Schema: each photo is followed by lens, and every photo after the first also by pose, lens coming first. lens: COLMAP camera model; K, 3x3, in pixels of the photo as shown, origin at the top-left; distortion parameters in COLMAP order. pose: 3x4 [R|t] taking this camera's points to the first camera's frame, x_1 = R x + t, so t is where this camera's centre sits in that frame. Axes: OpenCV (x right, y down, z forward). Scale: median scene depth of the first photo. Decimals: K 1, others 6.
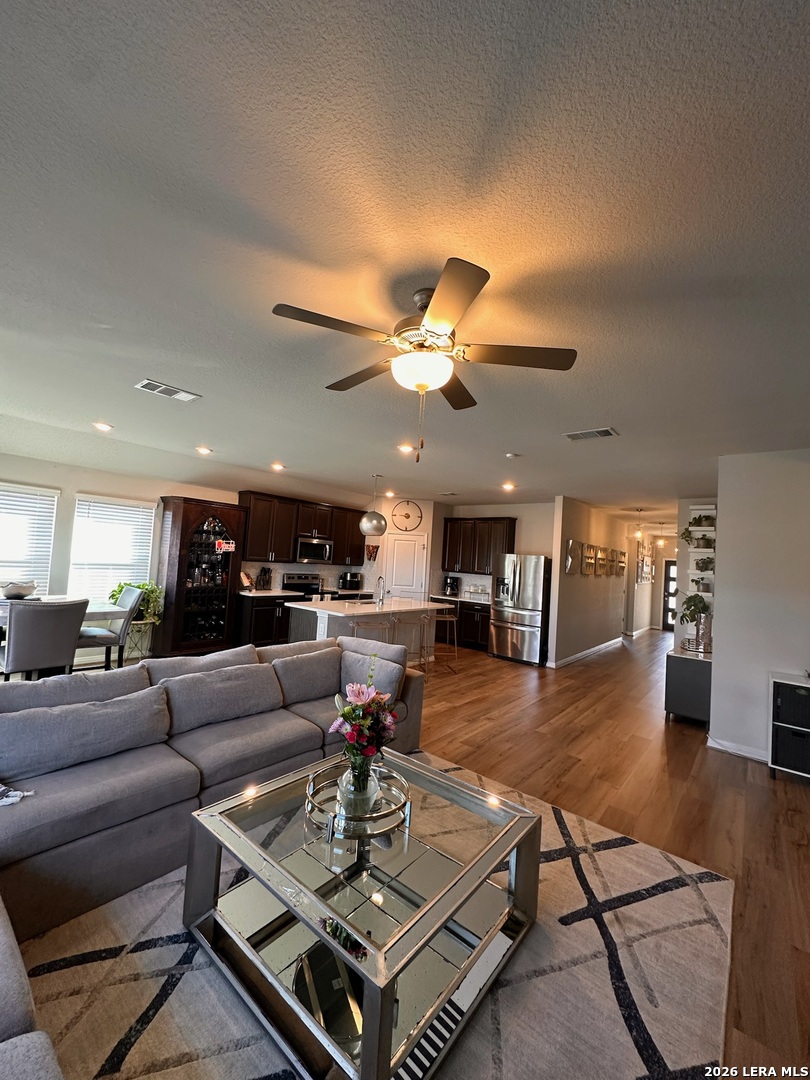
lens RADIAL K [[430.4, 0, 404.1], [0, 430.4, 538.8], [0, 0, 1]] dist [-0.007447, 0.001179]
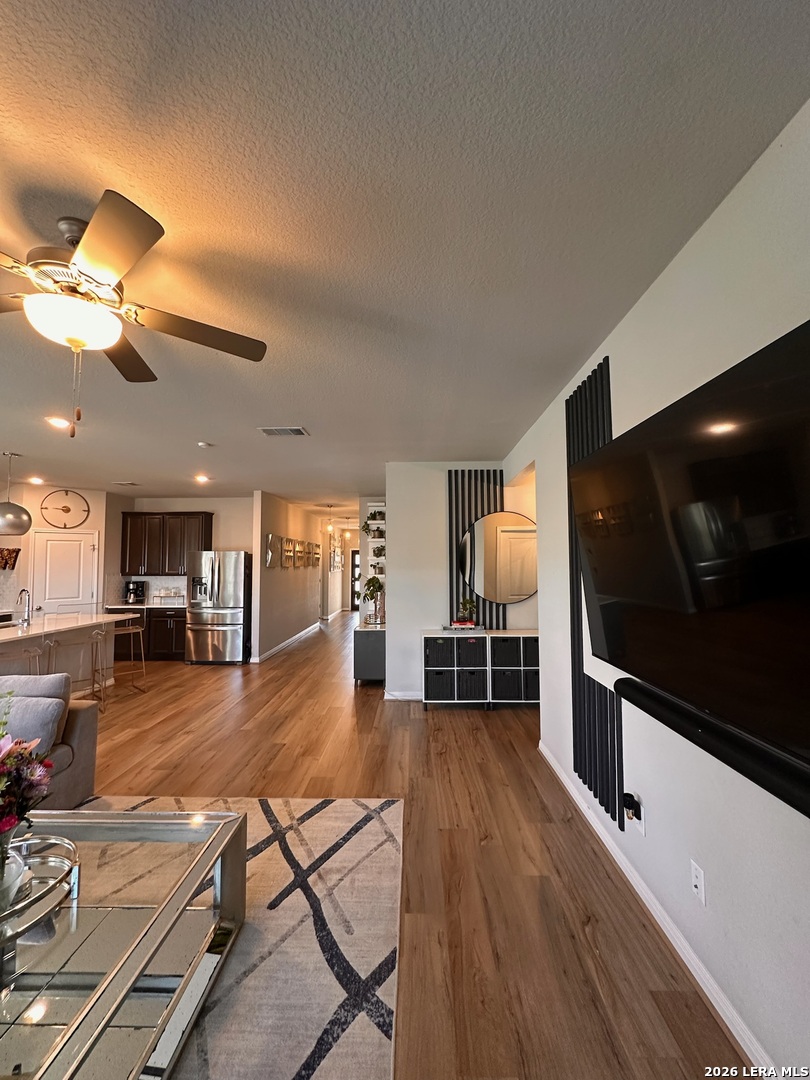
lens RADIAL K [[430.4, 0, 406.9], [0, 430.4, 538.7], [0, 0, 1]] dist [-0.007447, 0.001179]
pose [[0.780992, -0.031435, 0.623749, 0.005346], [0.025654, 0.999504, 0.018251, 0.003585], [-0.624014, 0.001748, 0.781411, 0.000624]]
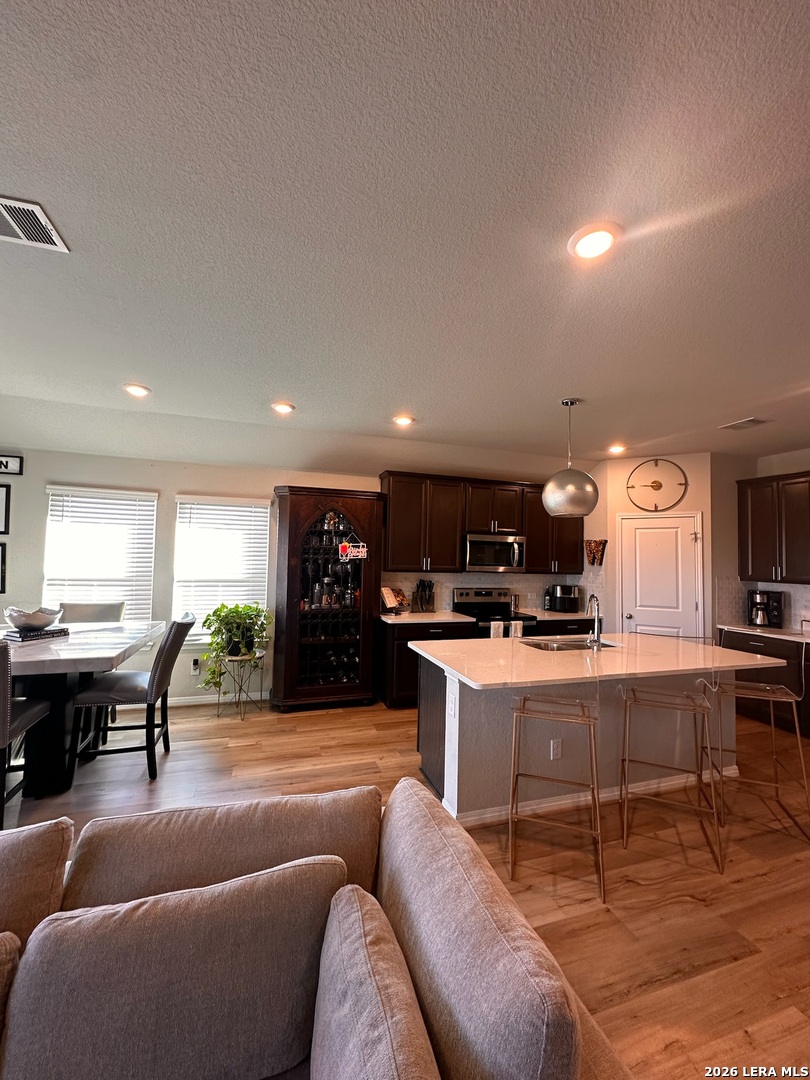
lens RADIAL K [[430.4, 0, 404.8], [0, 430.4, 538.0], [0, 0, 1]] dist [-0.007447, 0.001179]
pose [[0.842995, -0.068890, -0.533492, 0.039690], [0.056175, 0.997617, -0.040057, 0.034027], [0.534981, 0.003798, 0.844856, 0.538018]]
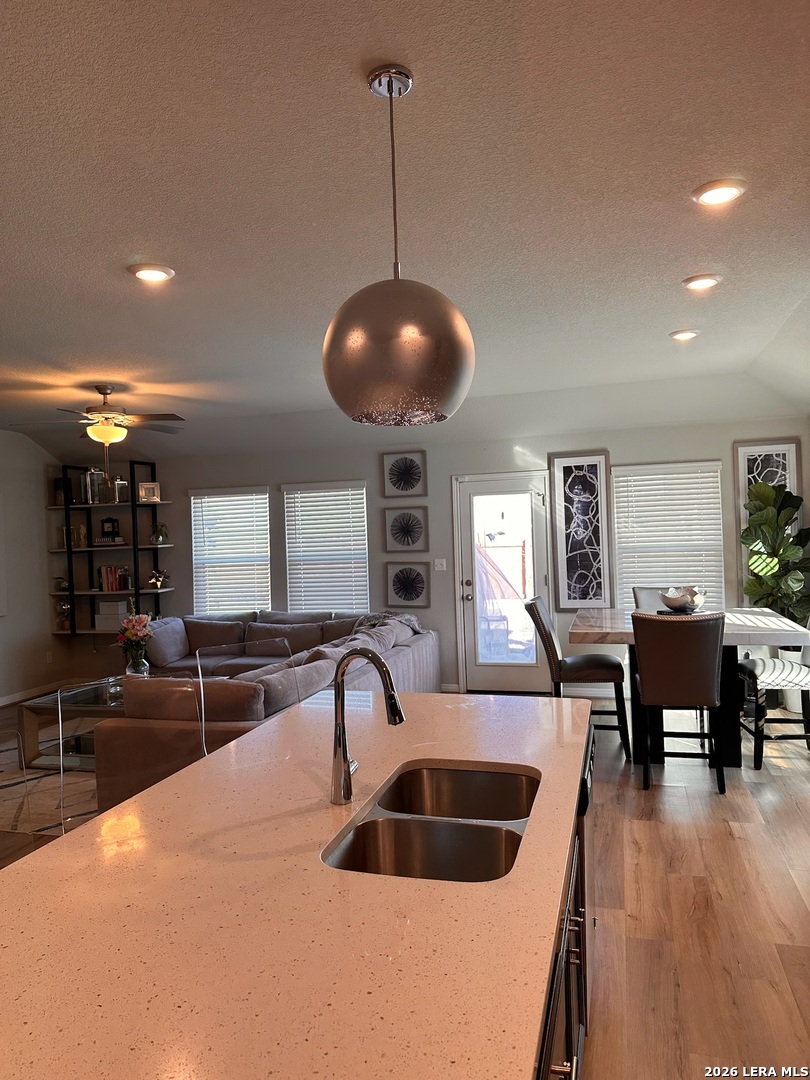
lens RADIAL K [[755.3, 0, 415.5], [0, 755.3, 563.1], [0, 0, 1]] dist [0.051499, -0.055844]
pose [[-0.906355, -0.015453, -0.422235, 0.059841], [-0.003164, 0.999551, -0.029789, 0.070619], [0.422506, -0.025664, -0.905997, 1.485734]]
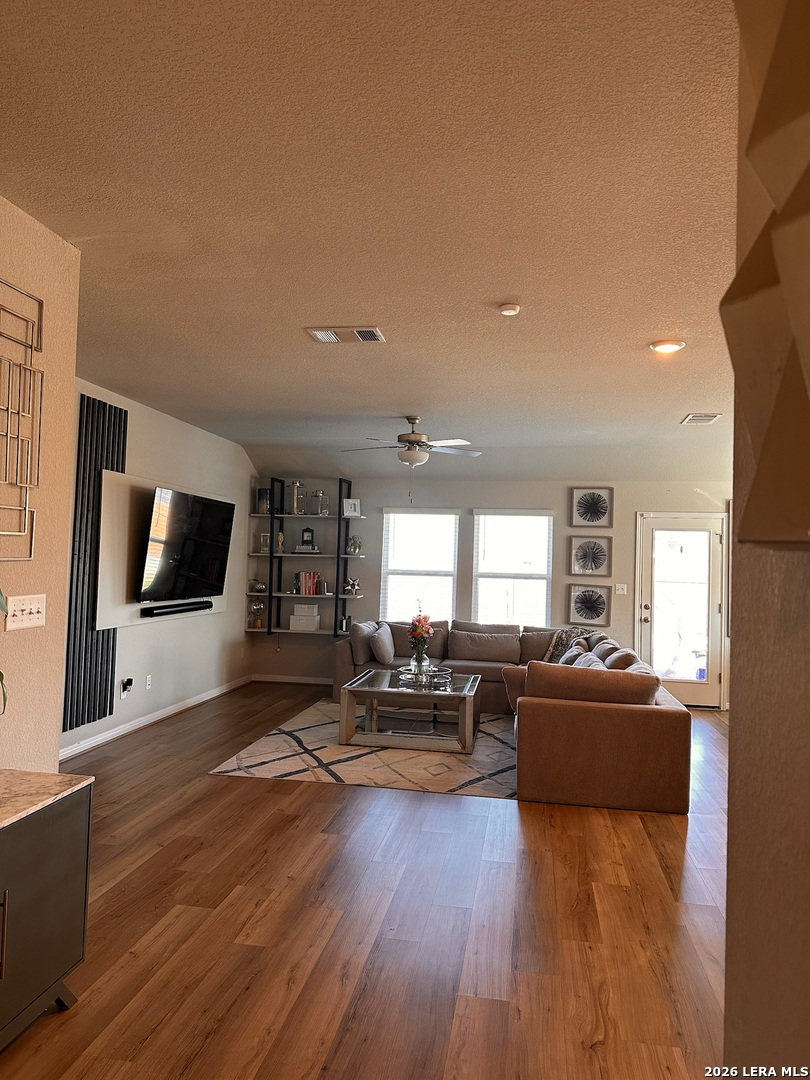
lens RADIAL K [[755.3, 0, 401.8], [0, 755.3, 537.9], [0, 0, 1]] dist [0.051499, -0.055844]
pose [[-0.863858, -0.106412, -0.492367, 0.612582], [-0.062361, 0.992505, -0.105092, 0.120398], [0.499860, -0.060080, -0.864020, 1.384084]]
